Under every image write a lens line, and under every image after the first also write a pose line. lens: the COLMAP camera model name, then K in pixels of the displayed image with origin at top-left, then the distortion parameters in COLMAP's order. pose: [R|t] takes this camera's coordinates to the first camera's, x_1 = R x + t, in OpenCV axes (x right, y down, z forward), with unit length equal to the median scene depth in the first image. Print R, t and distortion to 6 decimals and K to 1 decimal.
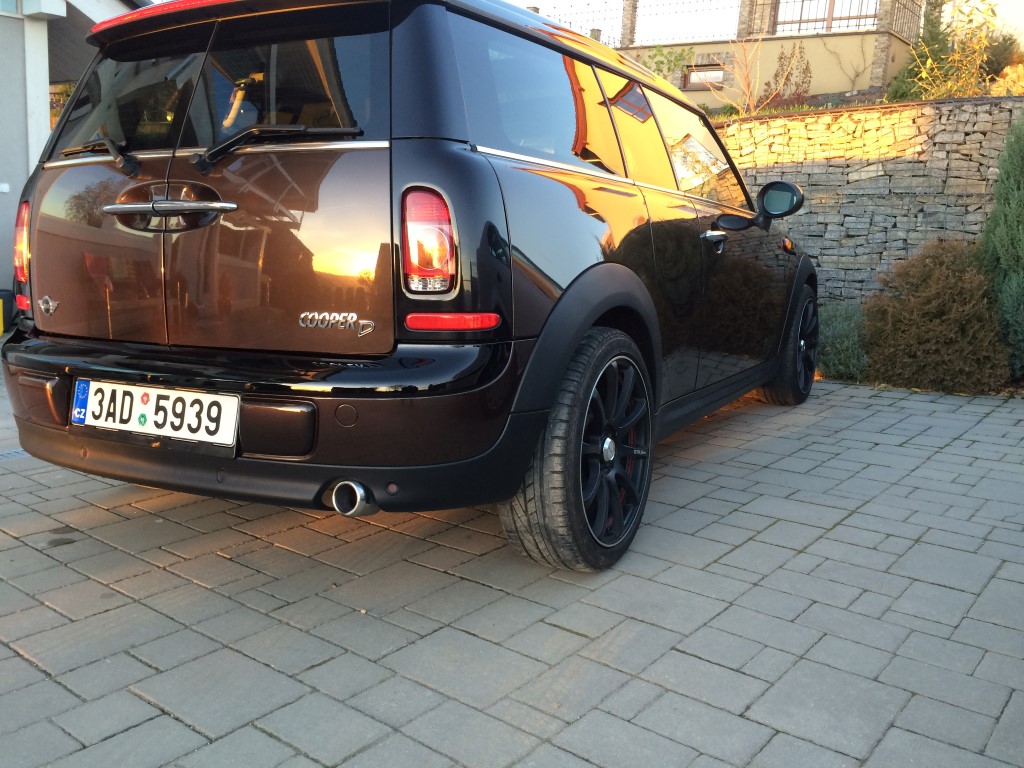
lens RADIAL K [[881.0, 0, 510.6], [0, 881.0, 380.0], [0, 0, 1]] dist [0.088585, -0.127564]
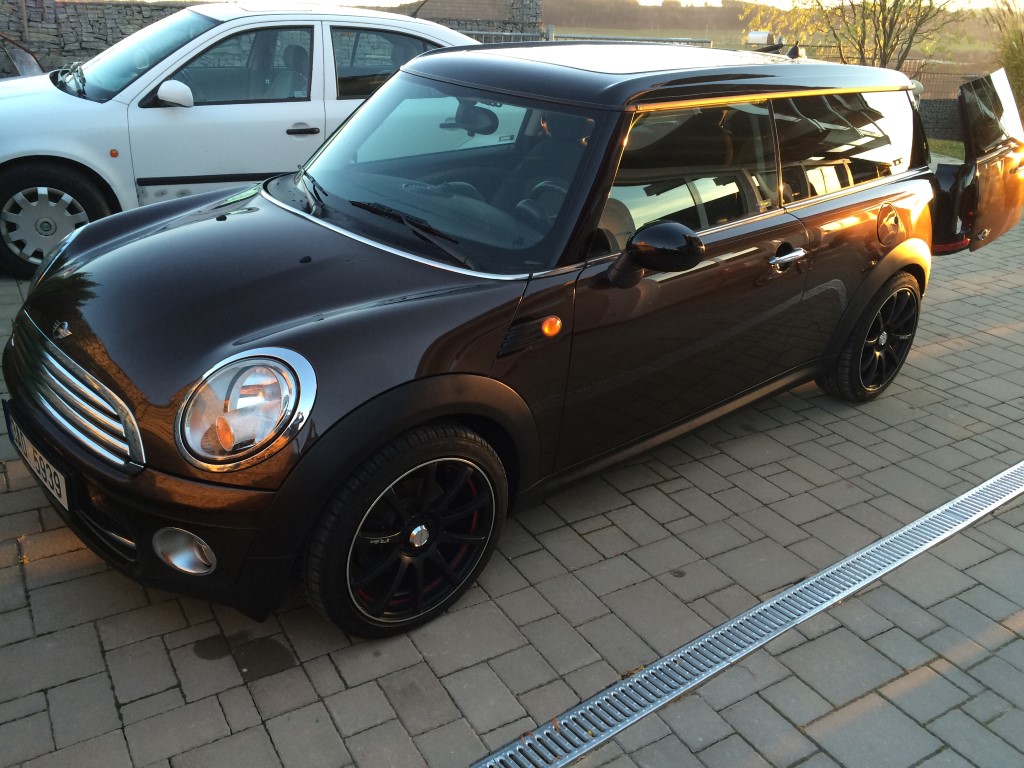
lens RADIAL K [[881.0, 0, 508.7], [0, 881.0, 378.5], [0, 0, 1]] dist [0.088585, -0.127564]
pose [[-0.943450, -0.189741, 0.271845, -0.183643], [-0.016605, 0.846028, 0.532879, -0.460856], [-0.331098, 0.498231, -0.801336, 1.663056]]
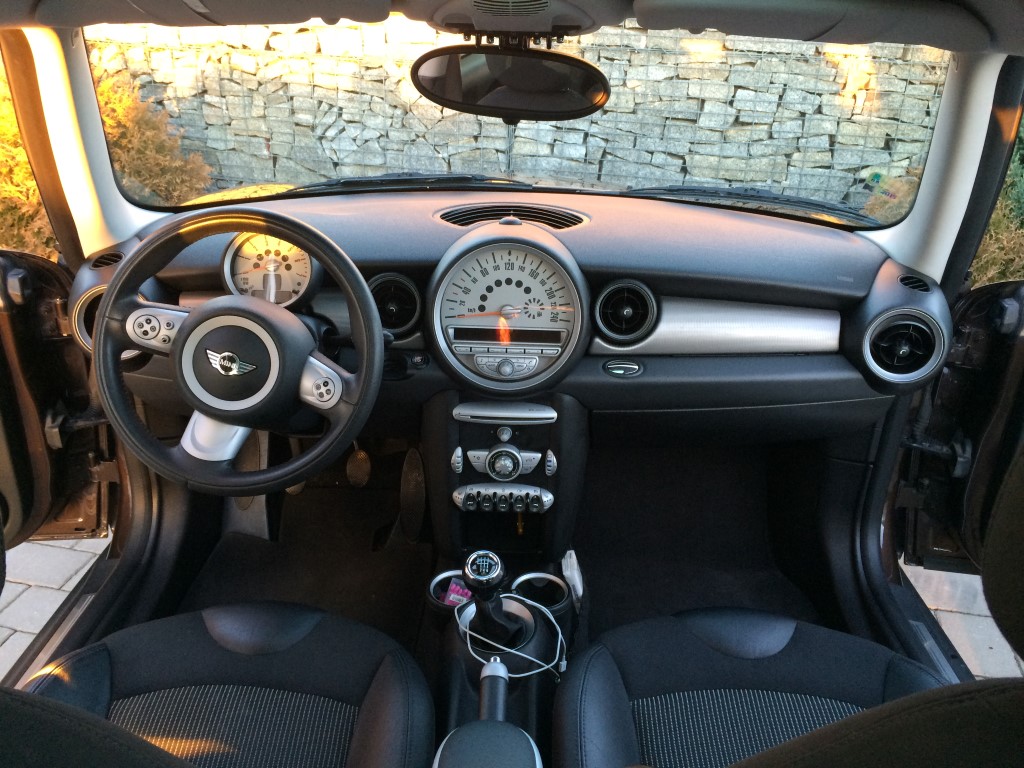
lens RADIAL K [[881.0, 0, 508.9], [0, 881.0, 382.1], [0, 0, 1]] dist [0.088585, -0.127564]
pose [[0.888464, -0.167480, 0.427297, -0.050885], [0.042180, 0.956895, 0.287353, -0.237957], [-0.457005, -0.237279, 0.857231, 0.716786]]
